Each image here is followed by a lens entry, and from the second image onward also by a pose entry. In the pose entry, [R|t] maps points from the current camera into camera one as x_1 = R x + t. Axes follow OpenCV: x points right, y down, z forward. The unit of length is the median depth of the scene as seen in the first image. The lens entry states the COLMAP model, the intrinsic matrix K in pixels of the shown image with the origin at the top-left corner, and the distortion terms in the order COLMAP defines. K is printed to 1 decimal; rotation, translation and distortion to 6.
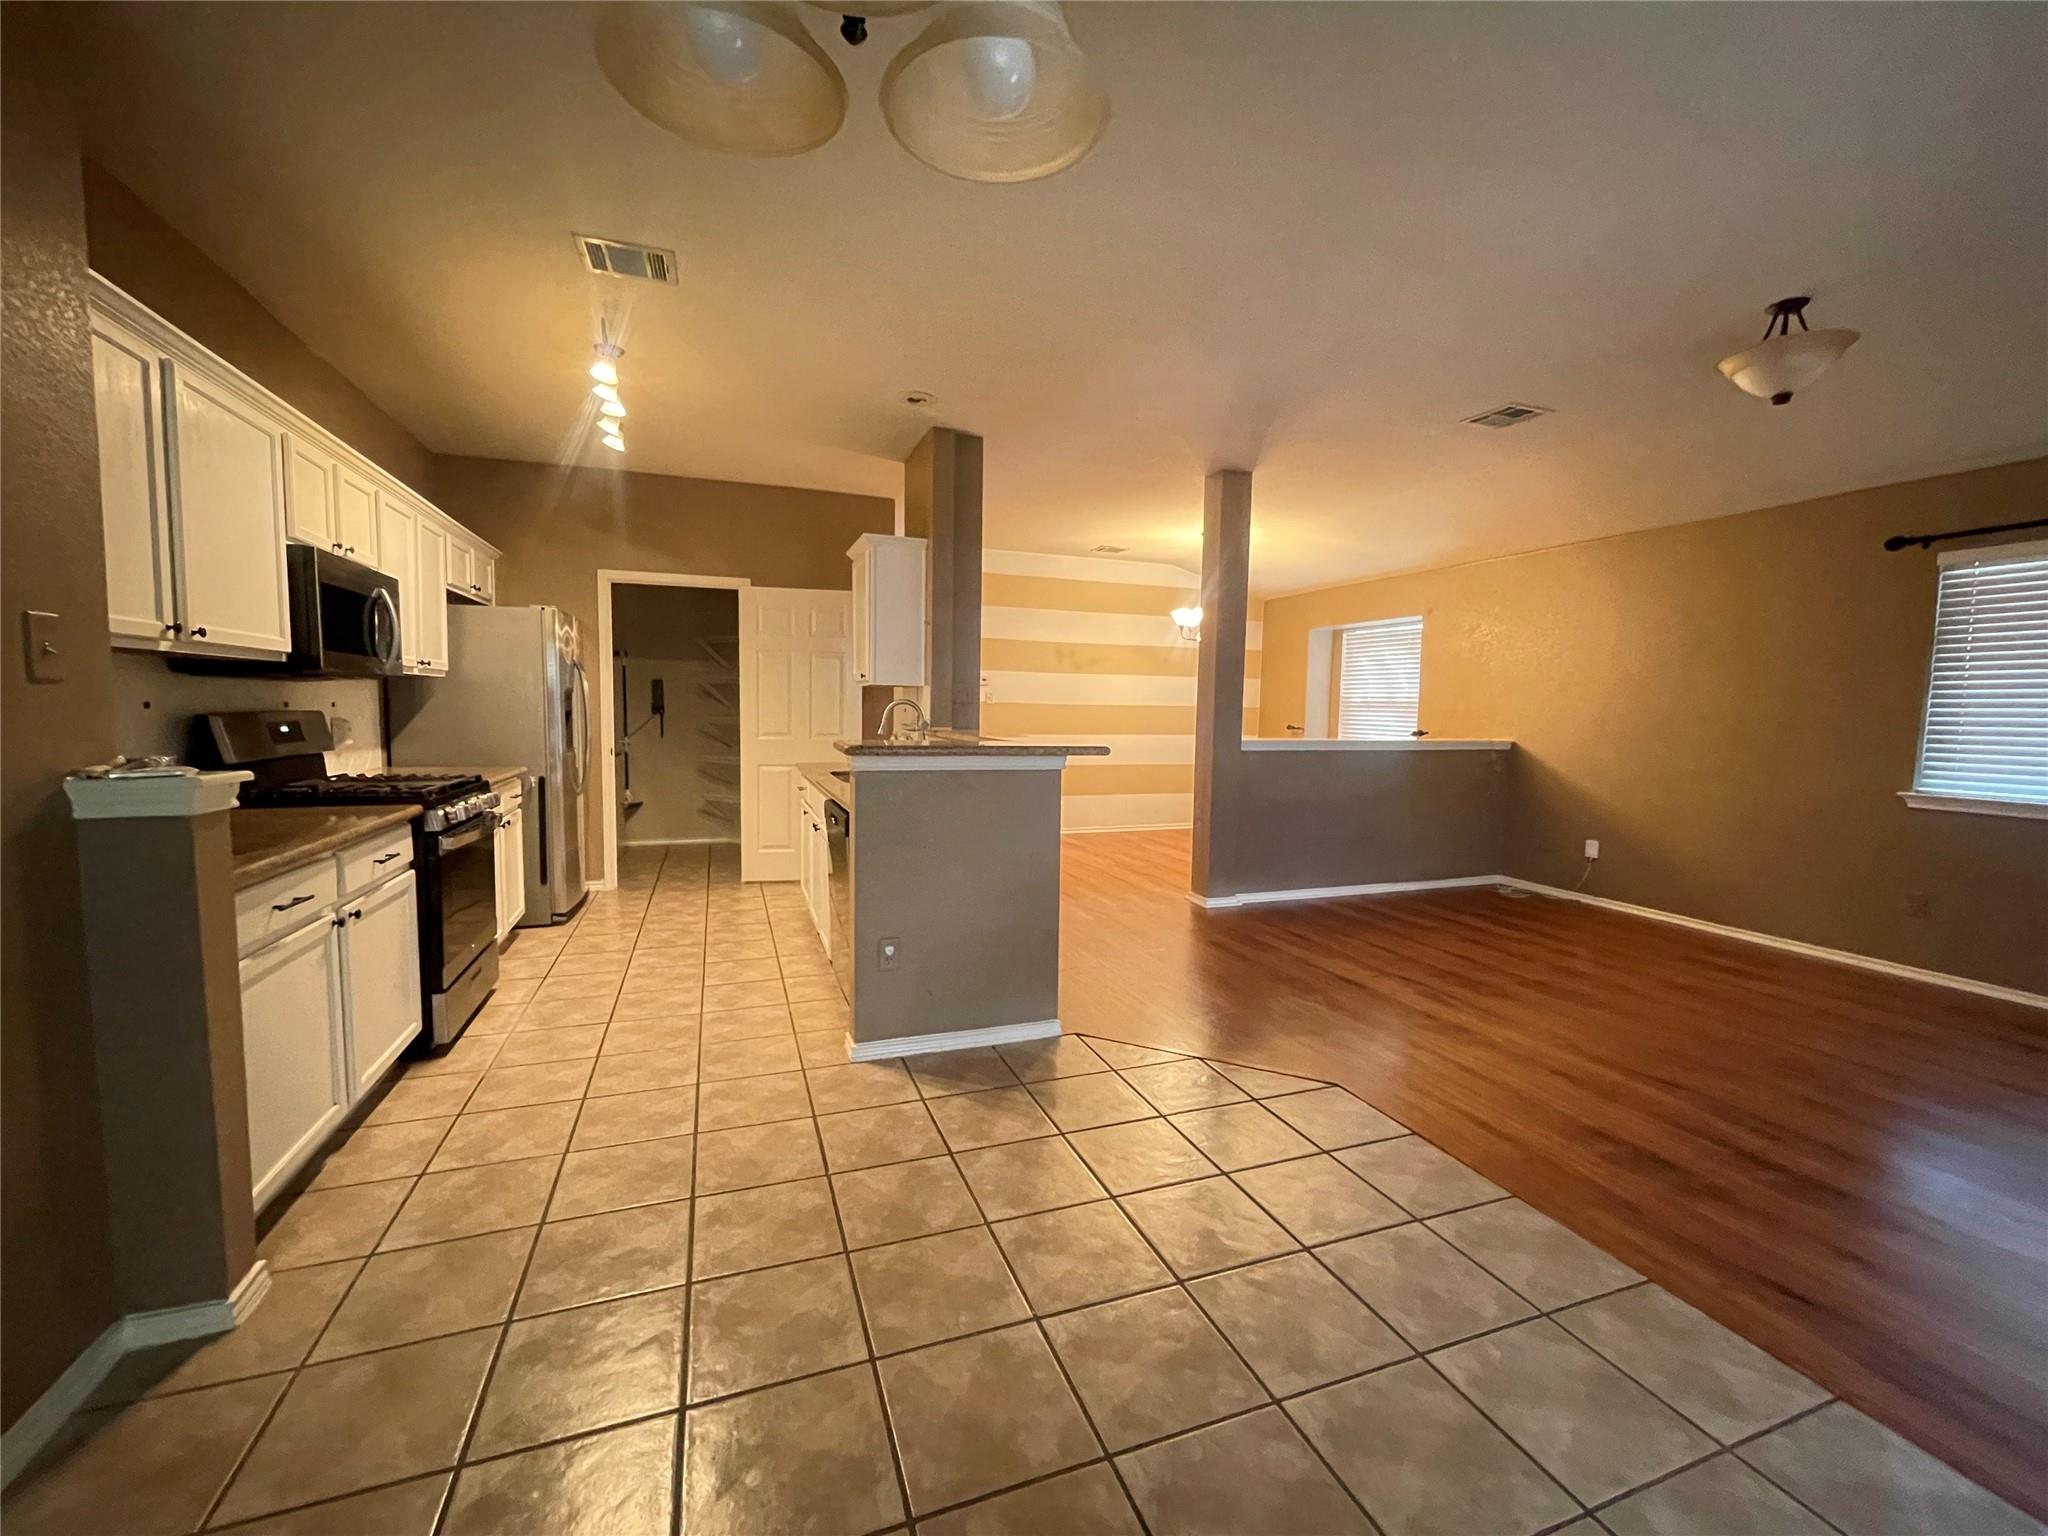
lens RADIAL K [[834.2, 0, 1023.2], [0, 834.2, 774.4], [0, 0, 1]] dist [-0.002037, 0.001125]
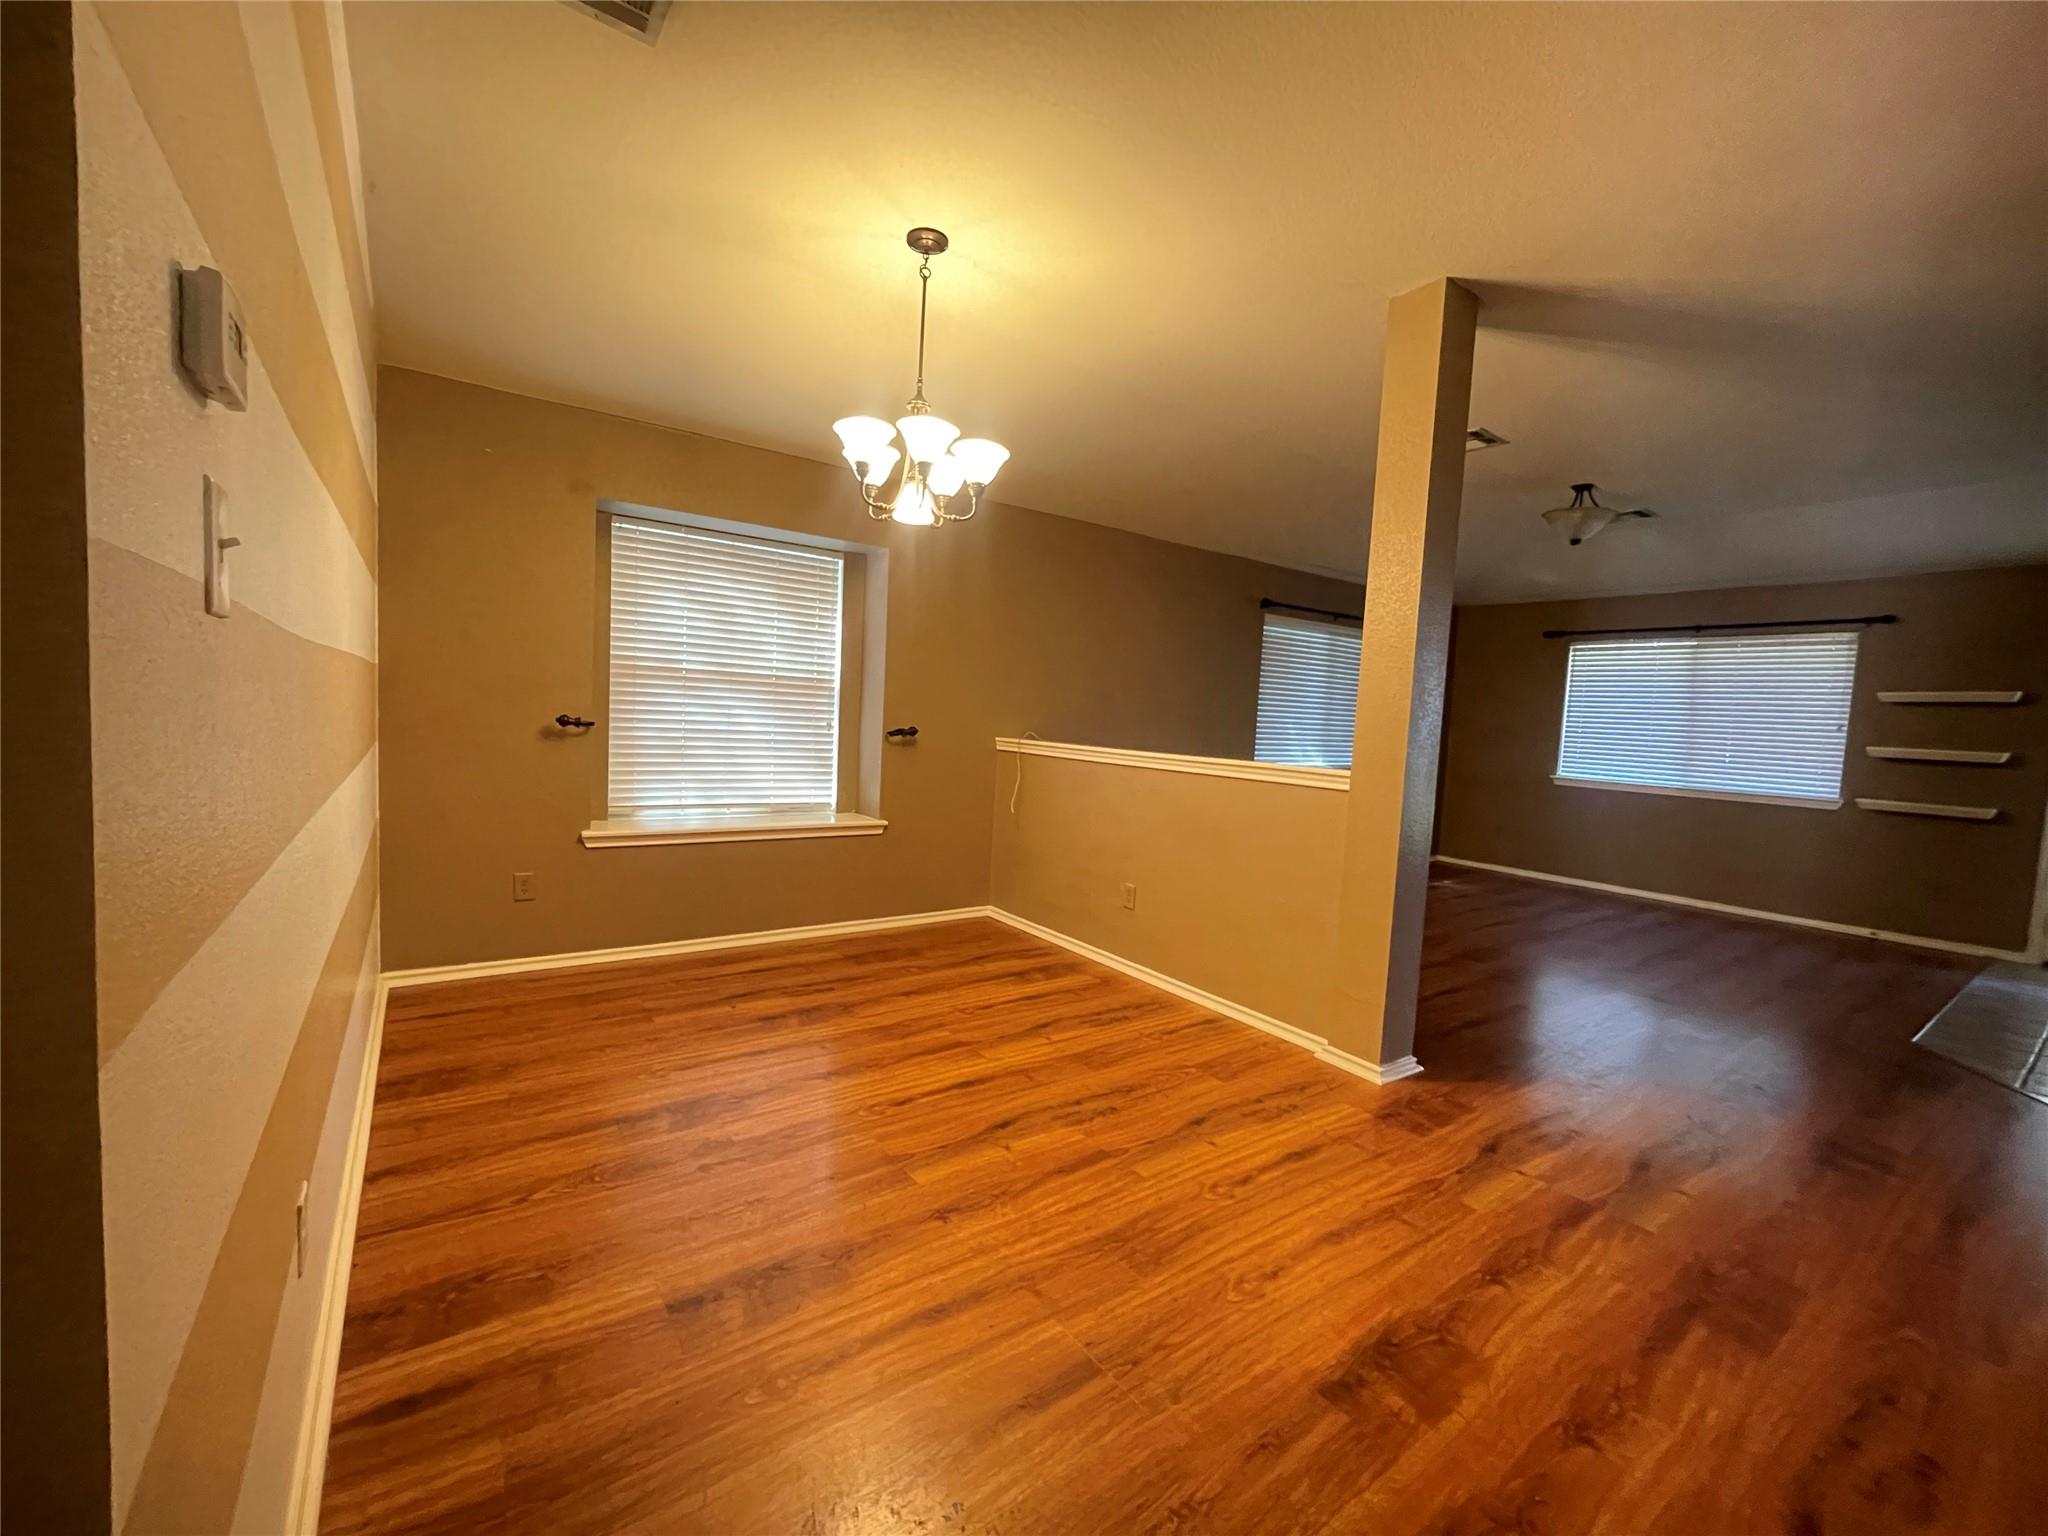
lens RADIAL K [[834.2, 0, 1021.3], [0, 834.2, 772.5], [0, 0, 1]] dist [-0.002037, 0.001125]
pose [[-0.261069, -0.096547, 0.960480, -0.336104], [0.022104, 0.994127, 0.105937, -0.147809], [-0.965067, 0.048887, -0.257401, 1.921615]]
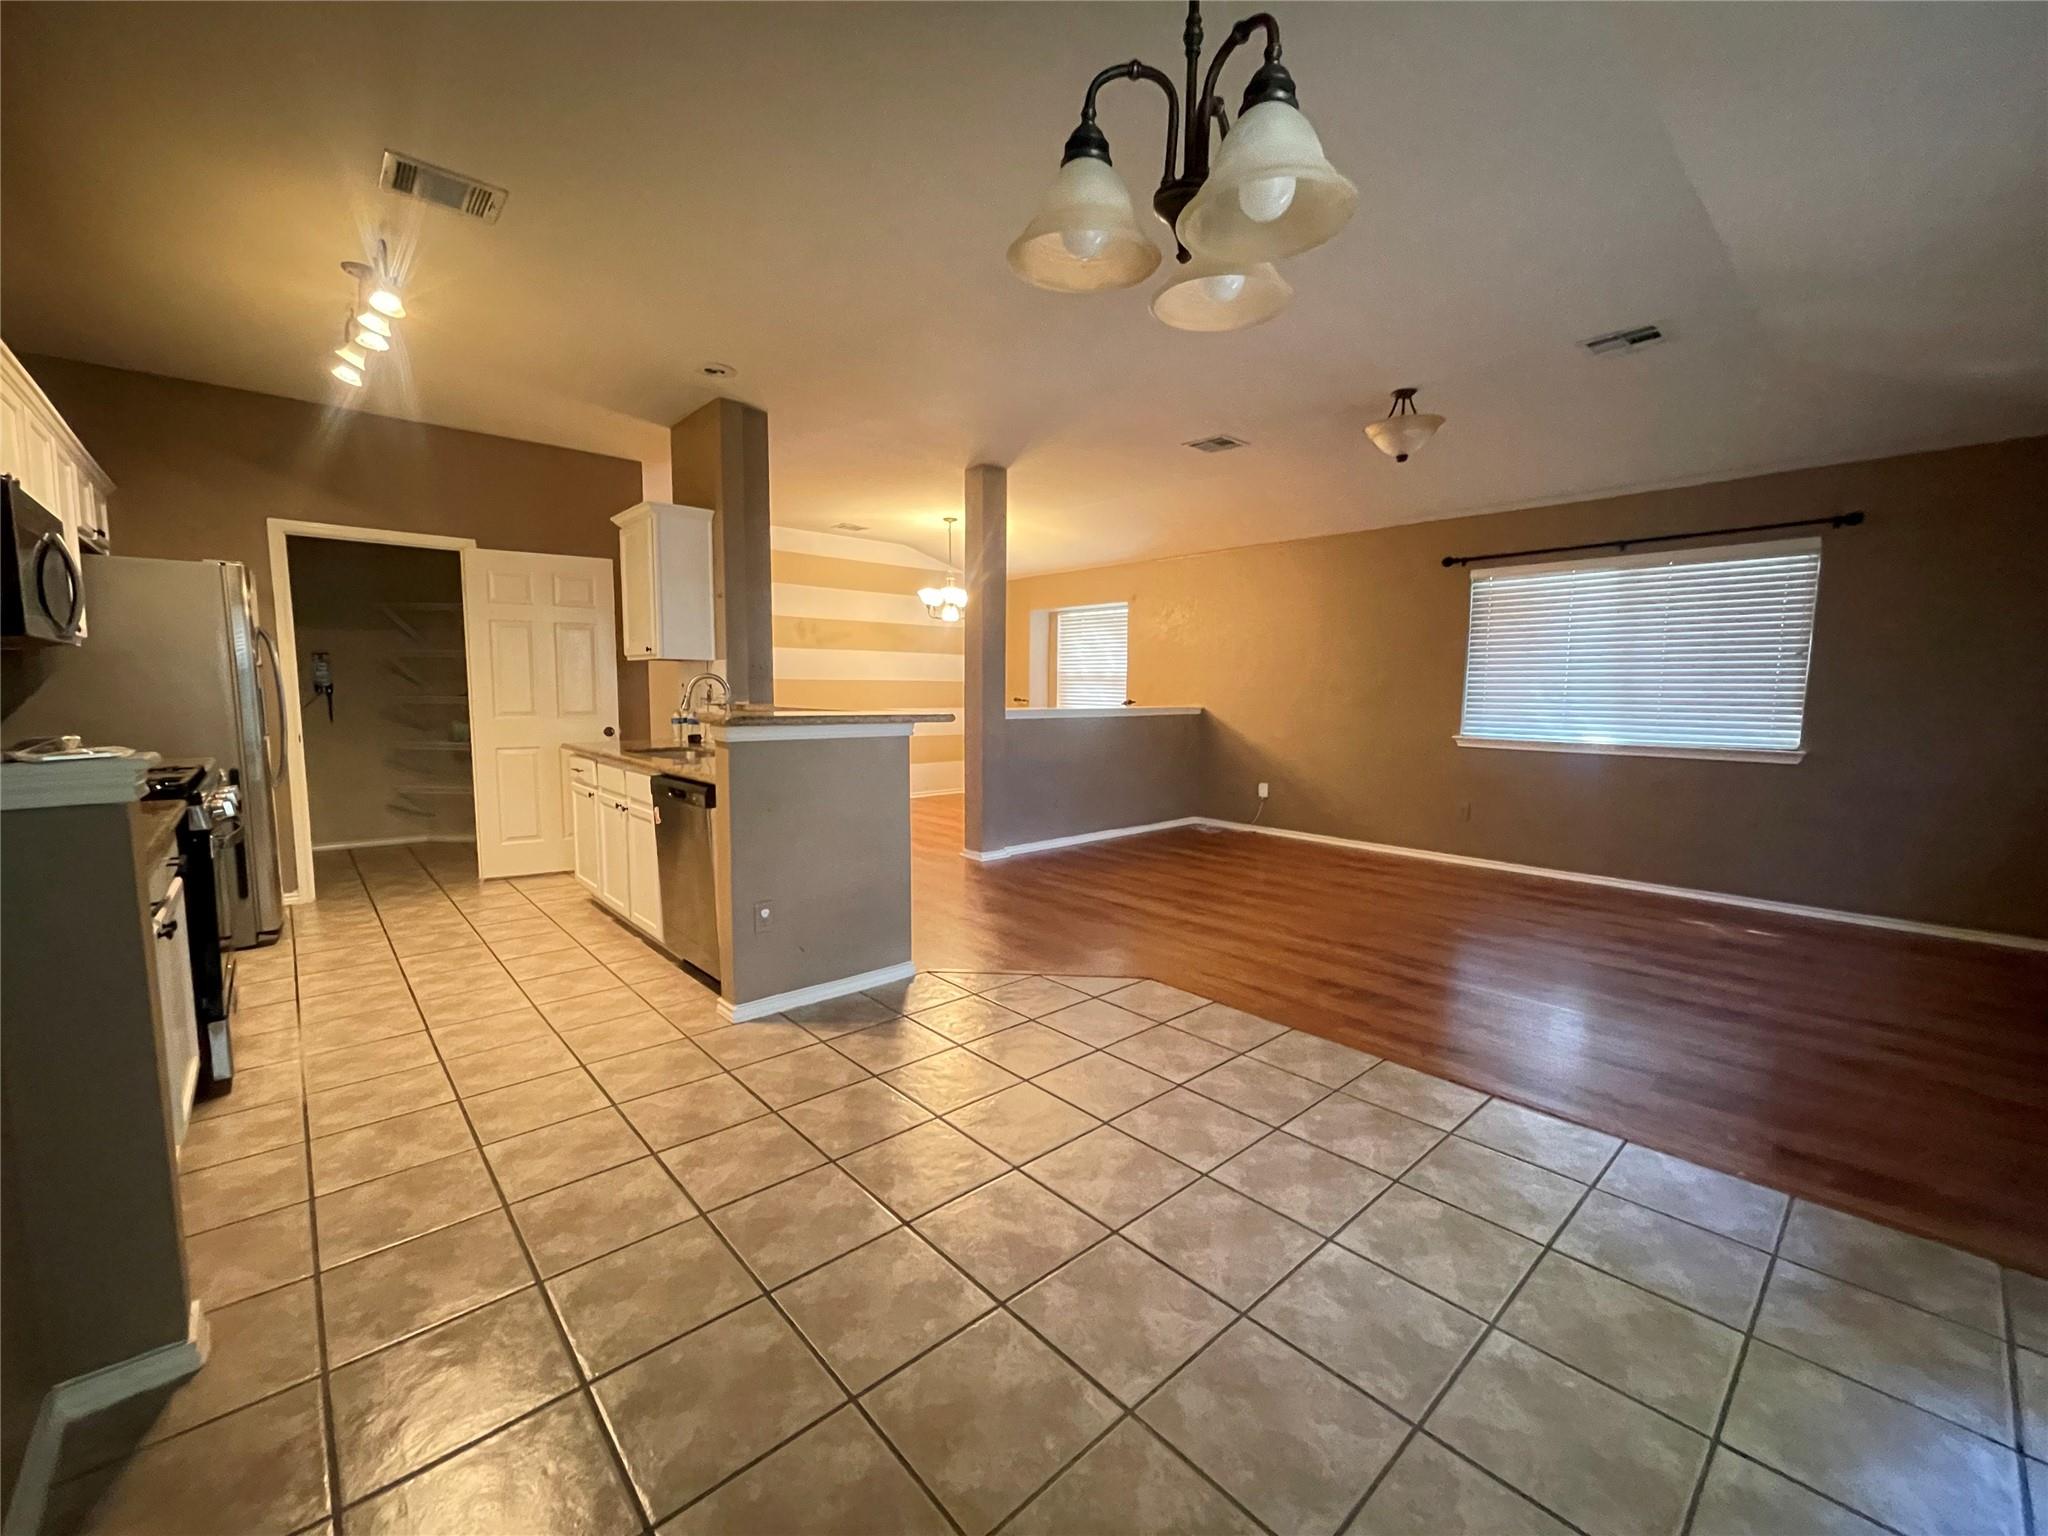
lens RADIAL K [[834.2, 0, 1021.6], [0, 834.2, 772.7], [0, 0, 1]] dist [-0.002037, 0.001125]
pose [[0.928631, -0.046792, 0.368043, -0.181736], [0.037280, 0.998763, 0.032915, 0.009823], [-0.369127, -0.016845, 0.929226, -0.067199]]
